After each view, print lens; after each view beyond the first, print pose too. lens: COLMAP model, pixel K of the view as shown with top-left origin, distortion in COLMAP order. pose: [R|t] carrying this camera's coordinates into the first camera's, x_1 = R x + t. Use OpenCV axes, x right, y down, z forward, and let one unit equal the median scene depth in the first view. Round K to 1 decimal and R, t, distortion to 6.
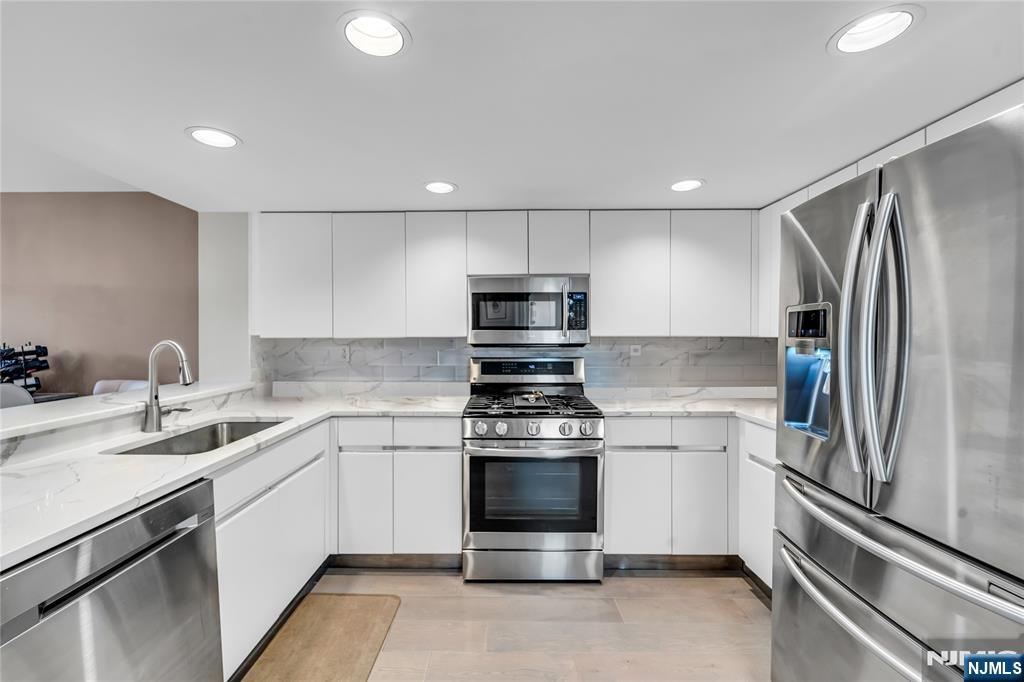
lens RADIAL K [[430.7, 0, 510.8], [0, 430.7, 351.3], [0, 0, 1]] dist [0.016100, -0.011708]
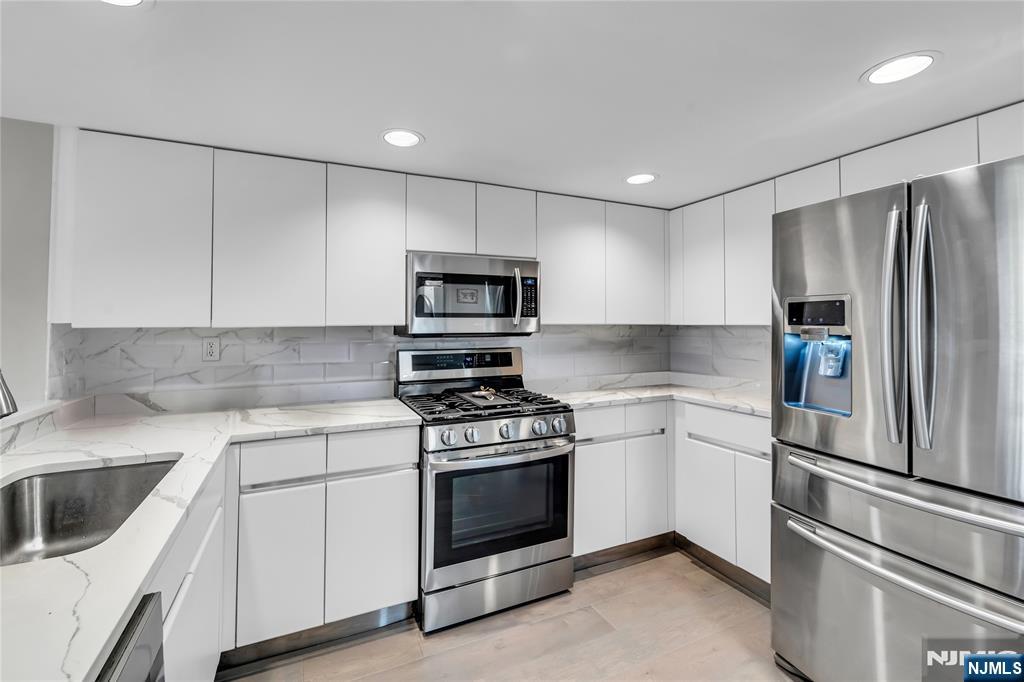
lens RADIAL K [[438.4, 0, 499.7], [0, 438.4, 320.0], [0, 0, 1]] dist [-0.000214, -0.000205]
pose [[0.906690, 0.002376, 0.421791, -0.304699], [0.016179, 0.999052, -0.040407, -0.007279], [-0.421487, 0.043460, 0.905792, 0.180480]]
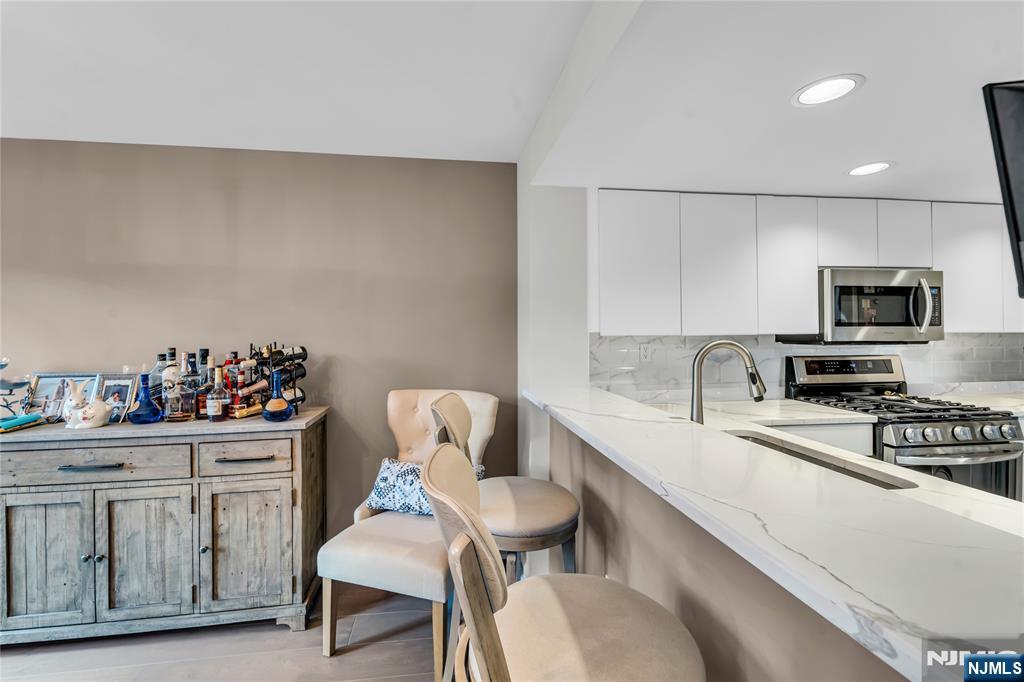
lens RADIAL K [[429.1, 0, 494.9], [0, 429.1, 333.4], [0, 0, 1]] dist [-0.007995, 0.000027]
pose [[0.990411, -0.002759, 0.138122, -0.951453], [0.006955, 0.999529, -0.029903, -0.012419], [-0.137974, 0.030577, 0.989964, 0.212195]]
